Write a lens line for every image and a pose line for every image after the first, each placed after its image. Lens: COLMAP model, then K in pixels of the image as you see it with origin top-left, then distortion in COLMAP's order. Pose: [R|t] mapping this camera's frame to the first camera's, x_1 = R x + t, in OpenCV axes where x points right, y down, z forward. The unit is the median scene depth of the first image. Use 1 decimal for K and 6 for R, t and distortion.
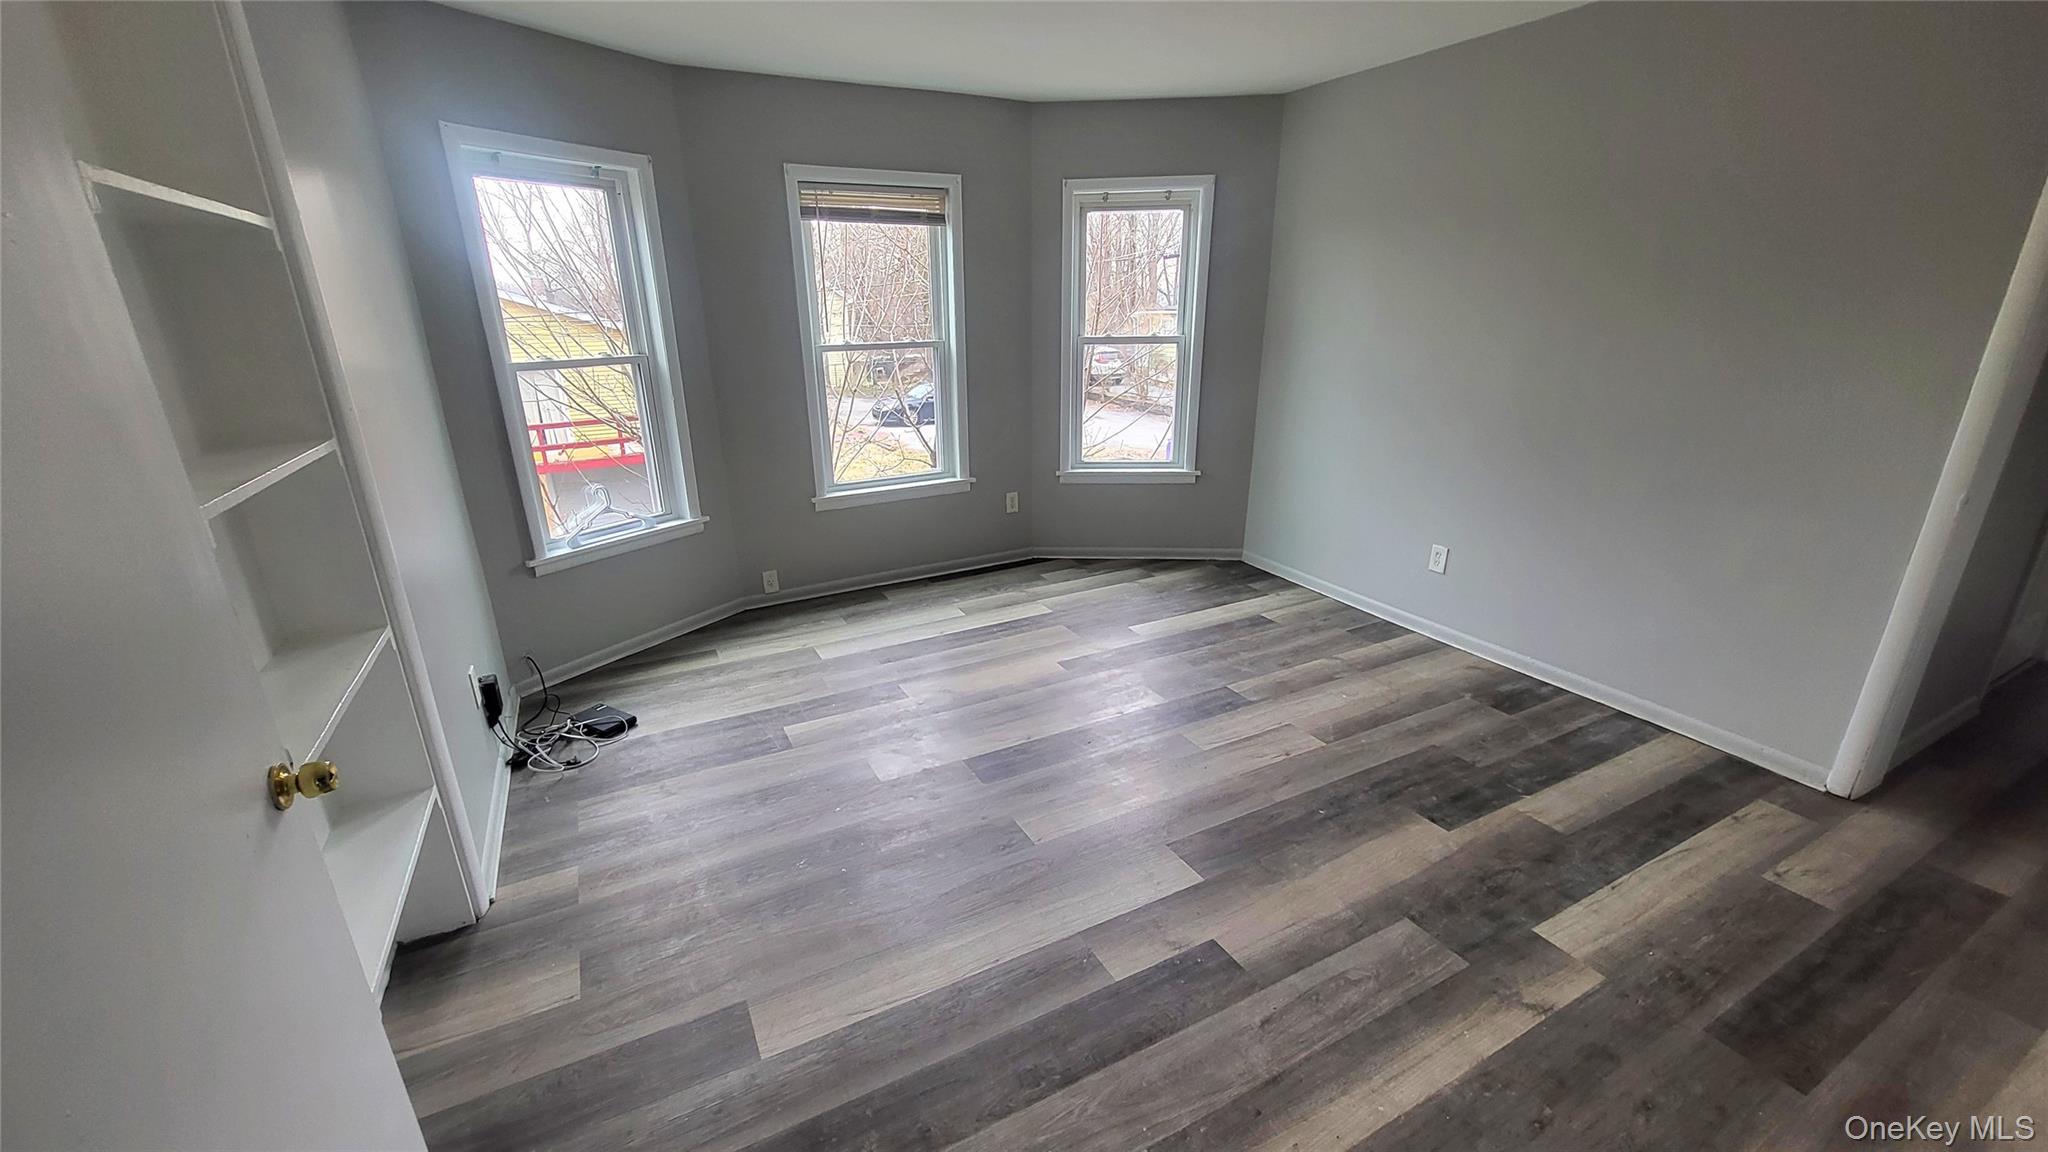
lens RADIAL K [[806.9, 0, 1015.1], [0, 806.9, 577.4], [0, 0, 1]] dist [0.000300, -0.000222]
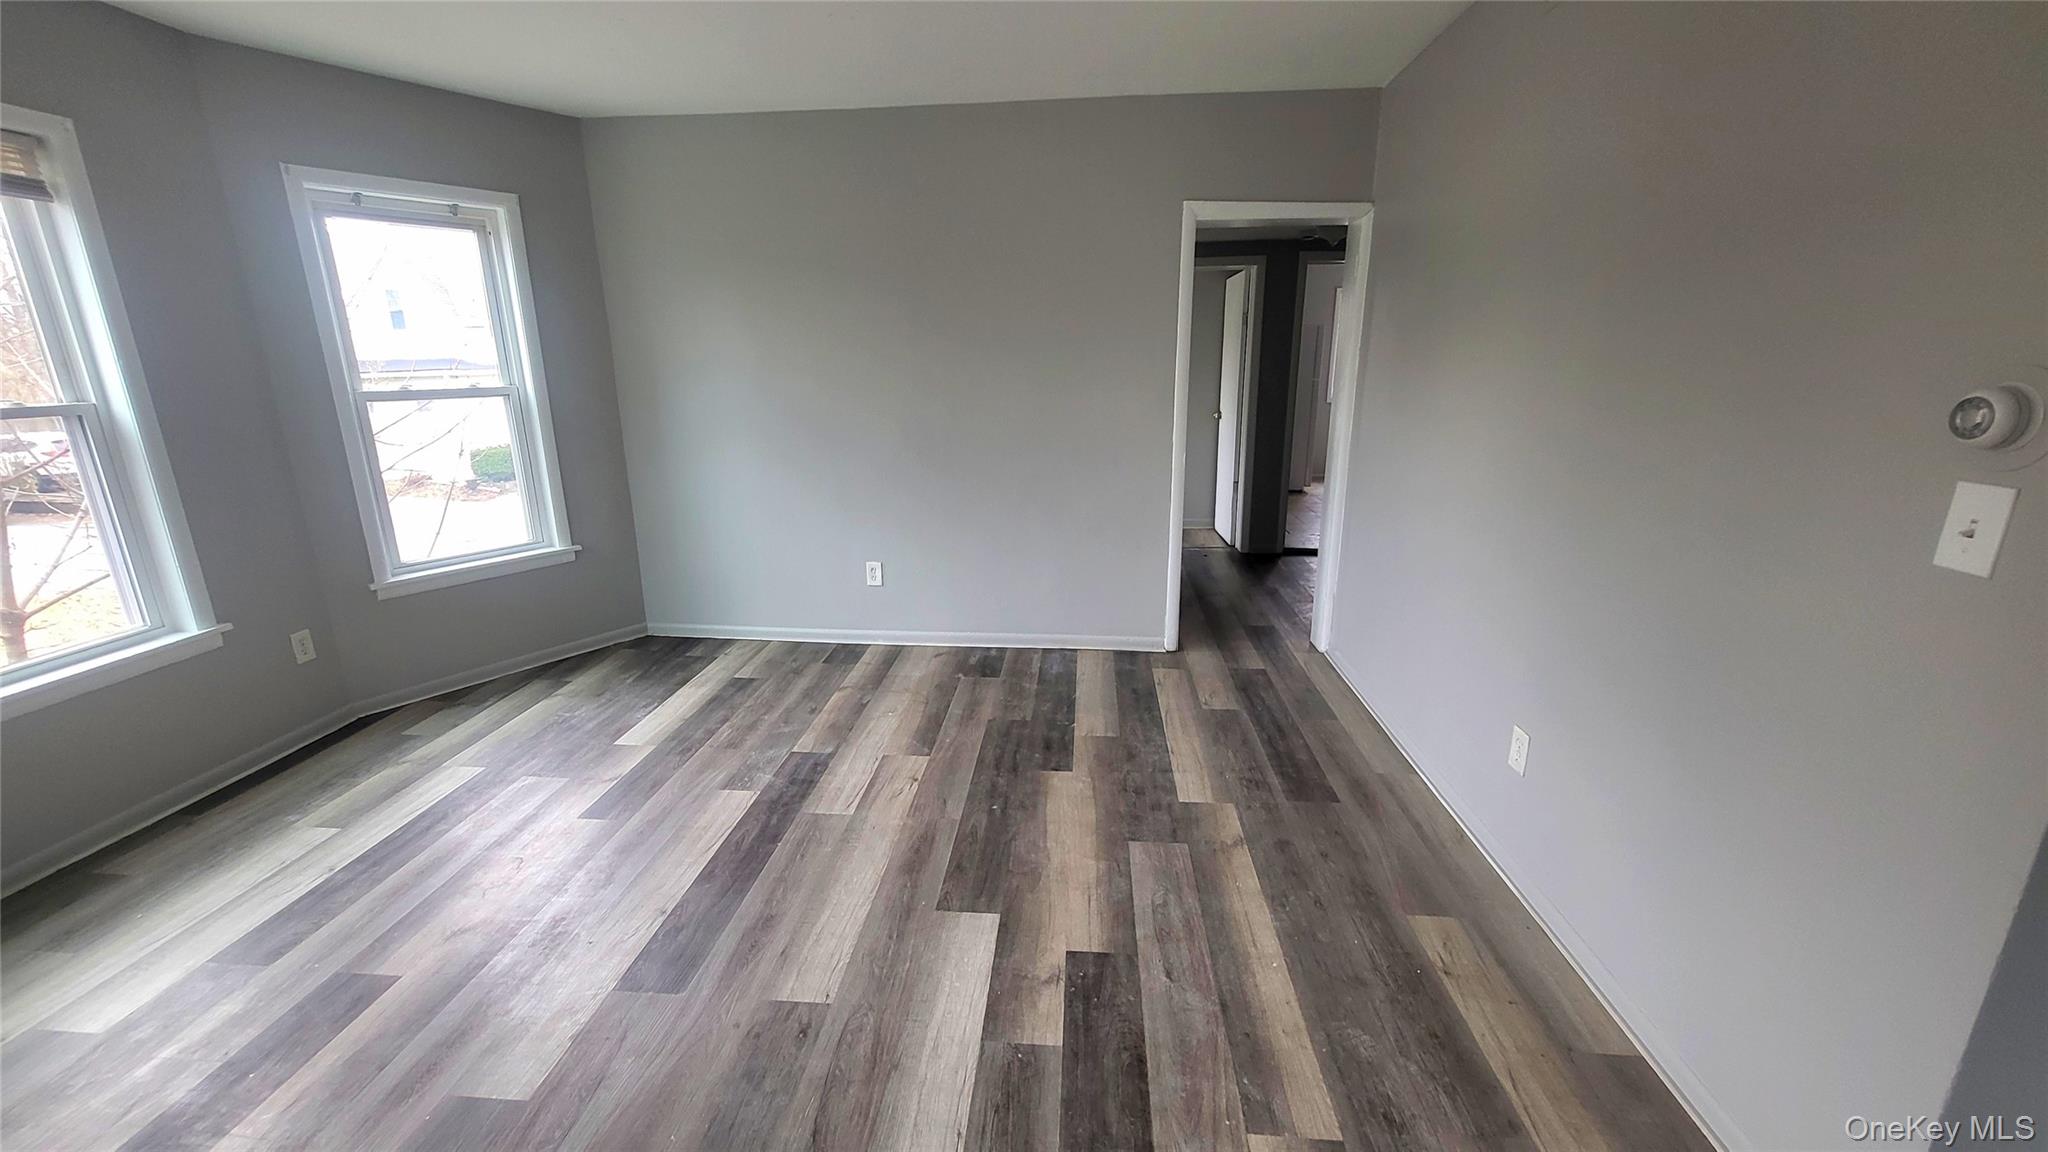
lens RADIAL K [[806.9, 0, 1015.1], [0, 806.9, 577.4], [0, 0, 1]] dist [0.000300, -0.000222]
pose [[0.538963, -0.216141, 0.814127, -0.275795], [0.276164, 0.958438, 0.071629, -0.045145], [-0.795771, 0.186227, 0.576253, 0.216942]]
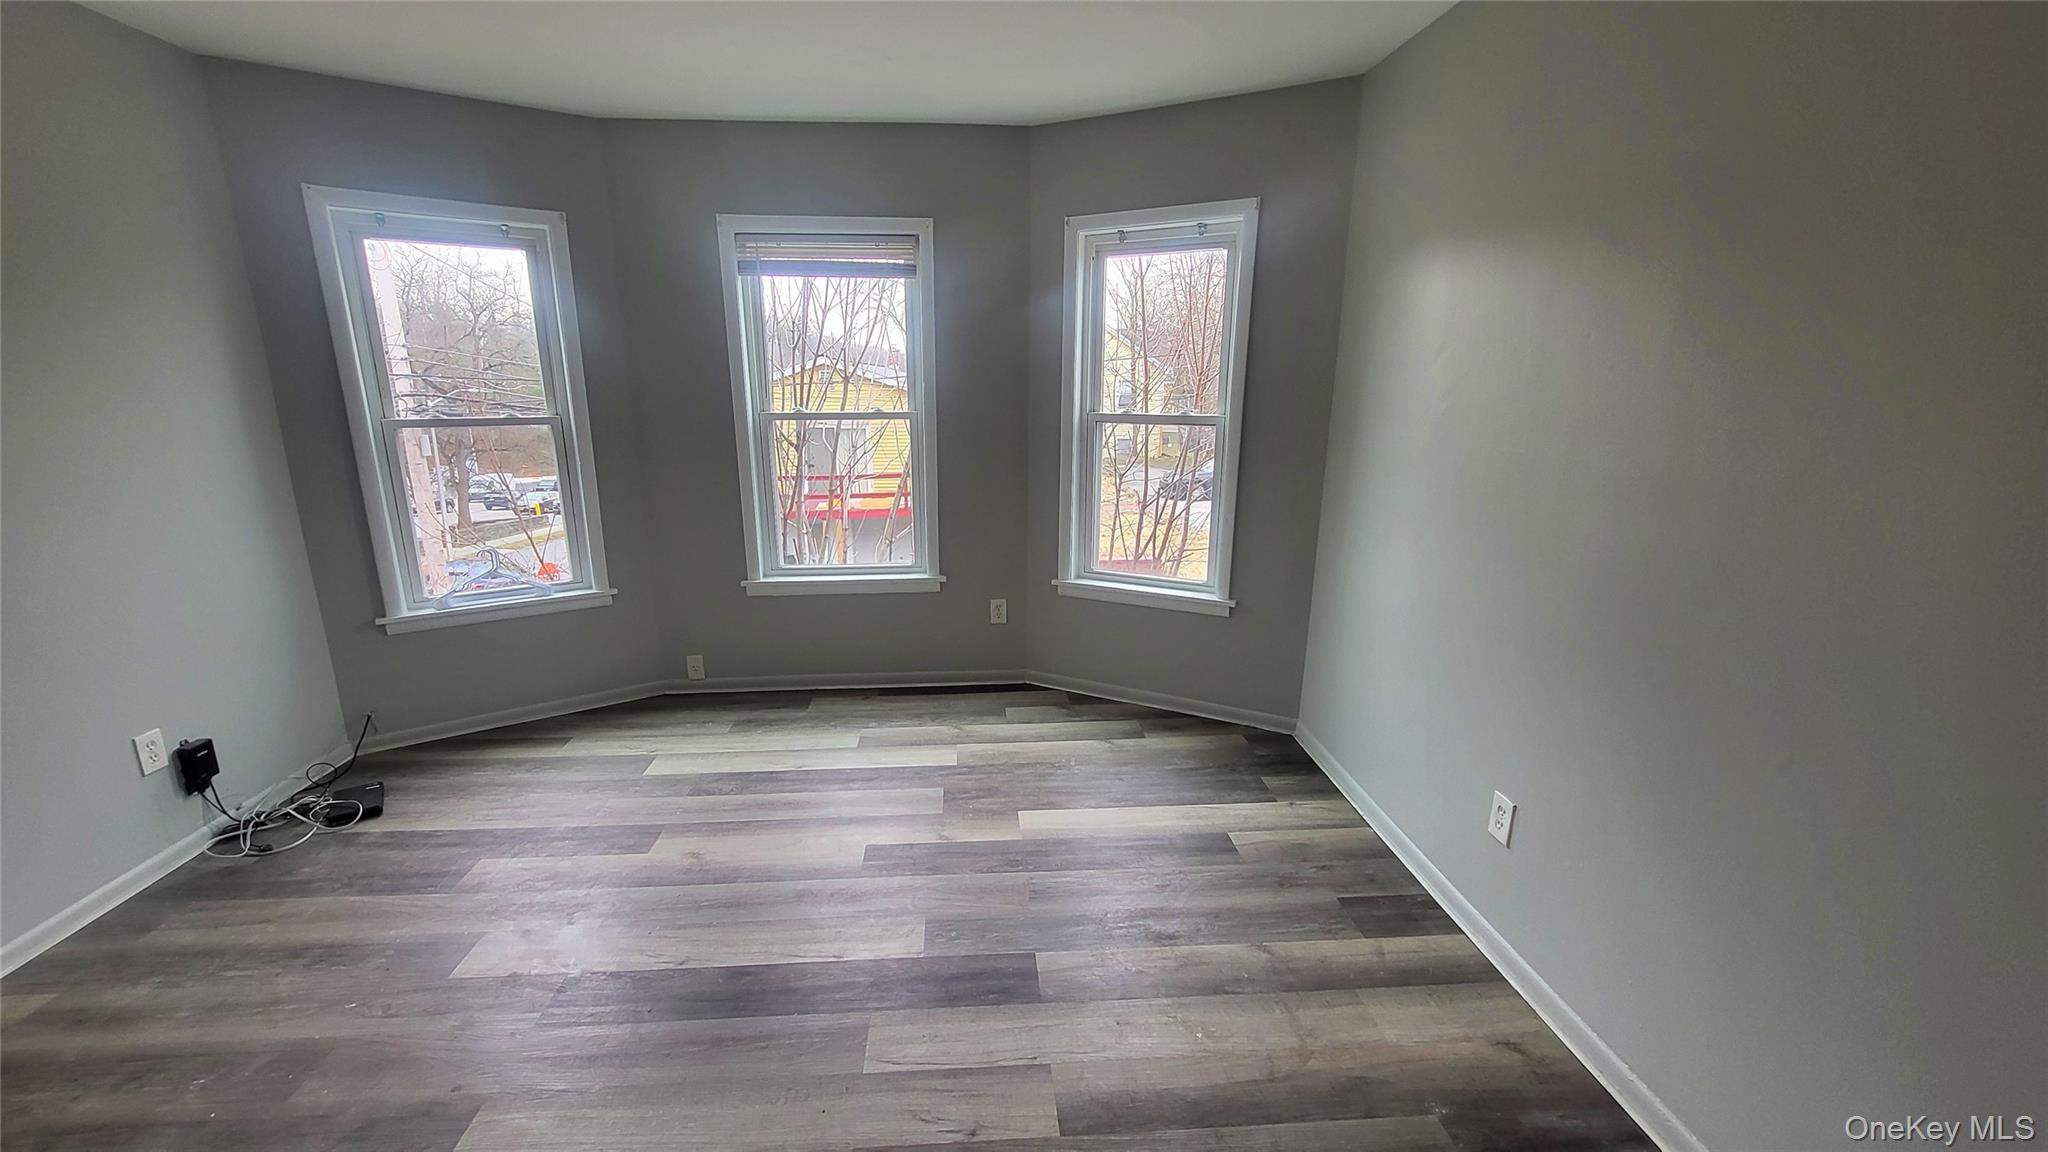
lens RADIAL K [[806.9, 0, 1015.1], [0, 806.9, 577.4], [0, 0, 1]] dist [0.000300, -0.000222]
pose [[0.915440, 0.111369, -0.386739, 0.420790], [-0.142741, 0.988325, -0.053271, -0.112643], [0.376291, 0.103970, 0.920649, 0.341496]]
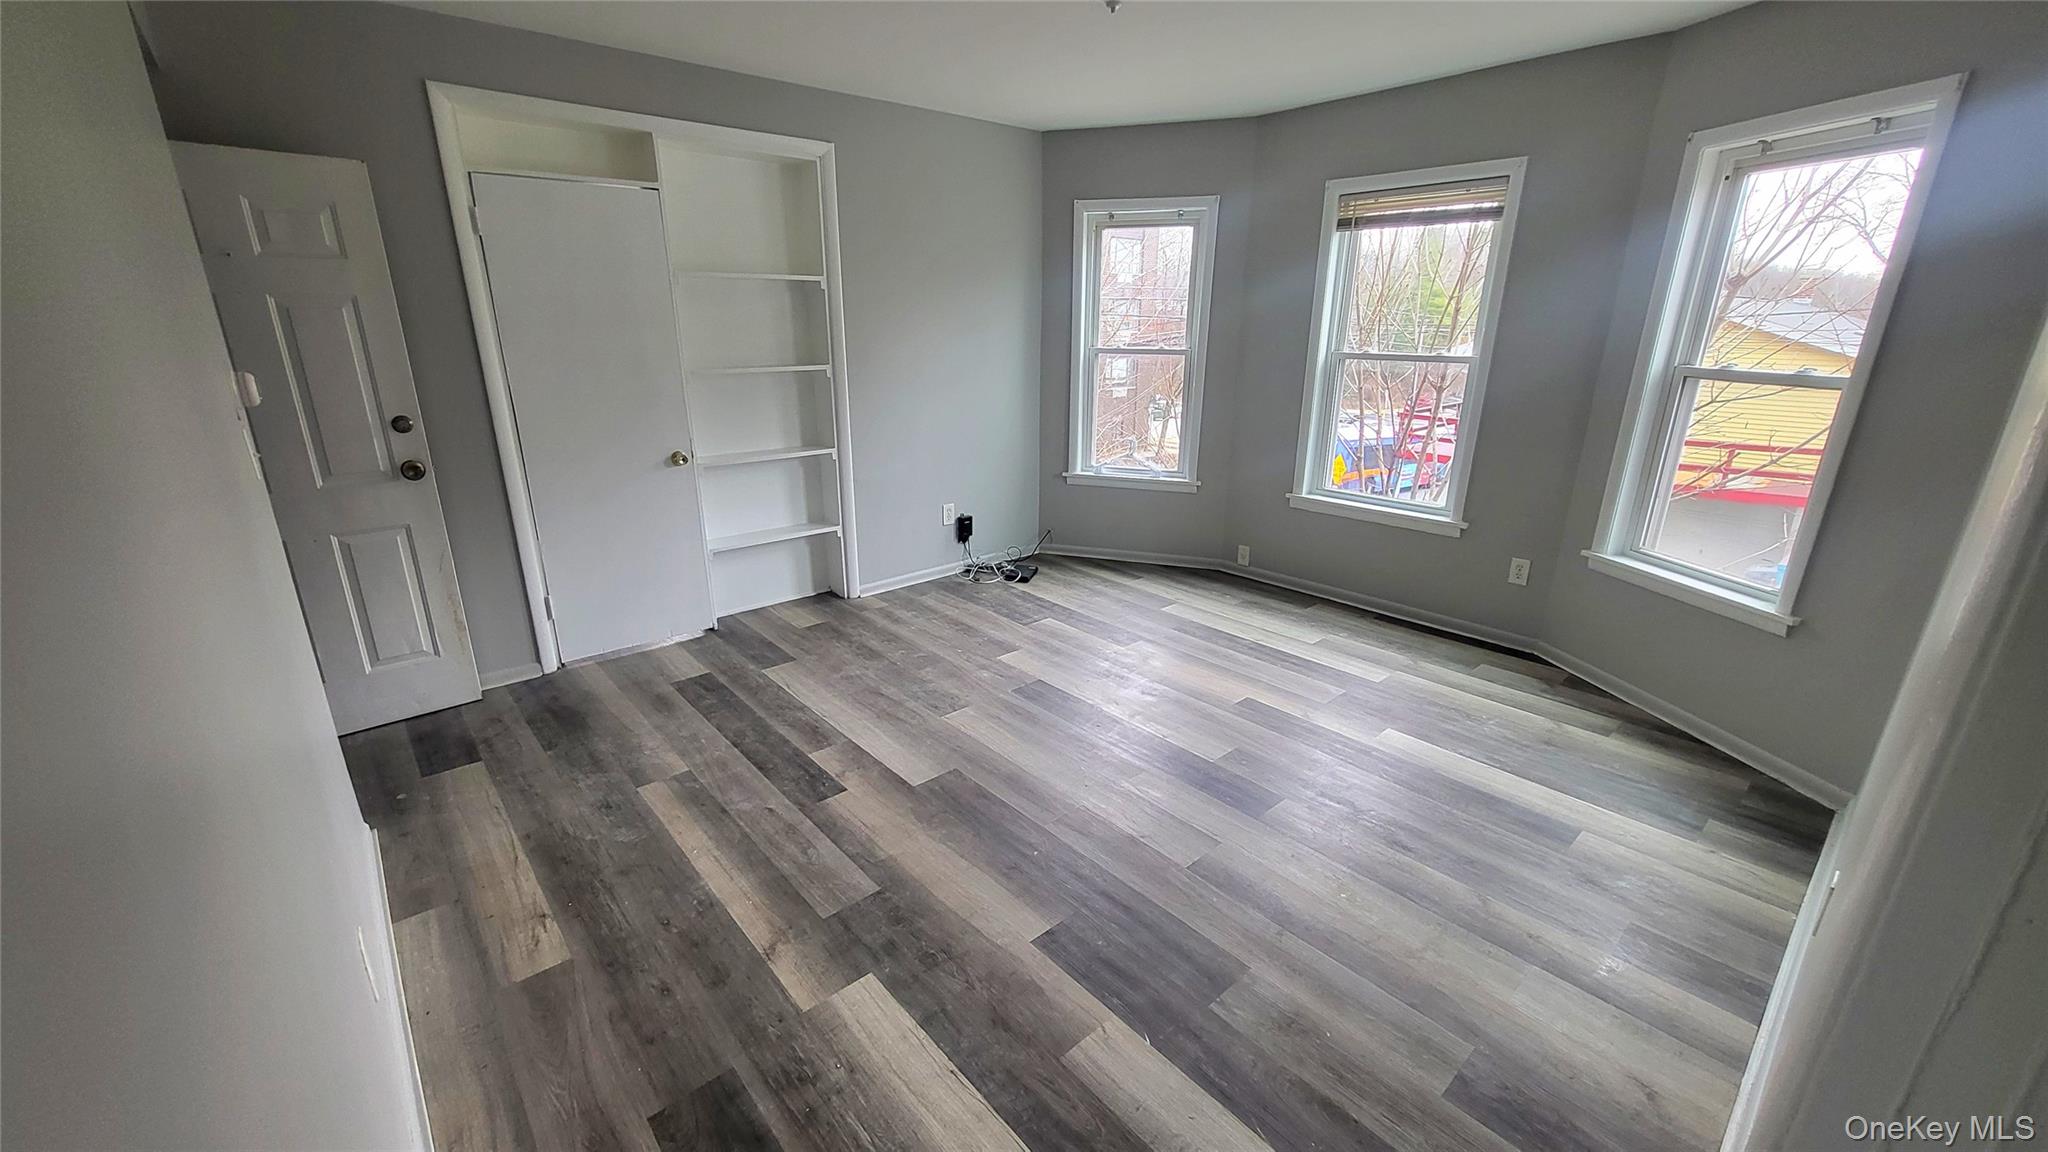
lens RADIAL K [[806.9, 0, 1015.1], [0, 806.9, 577.4], [0, 0, 1]] dist [0.000300, -0.000222]
pose [[0.230006, 0.314968, -0.920811, 0.786844], [-0.318685, 0.918386, 0.234535, -0.150979], [0.919531, 0.239504, 0.311610, 0.417762]]
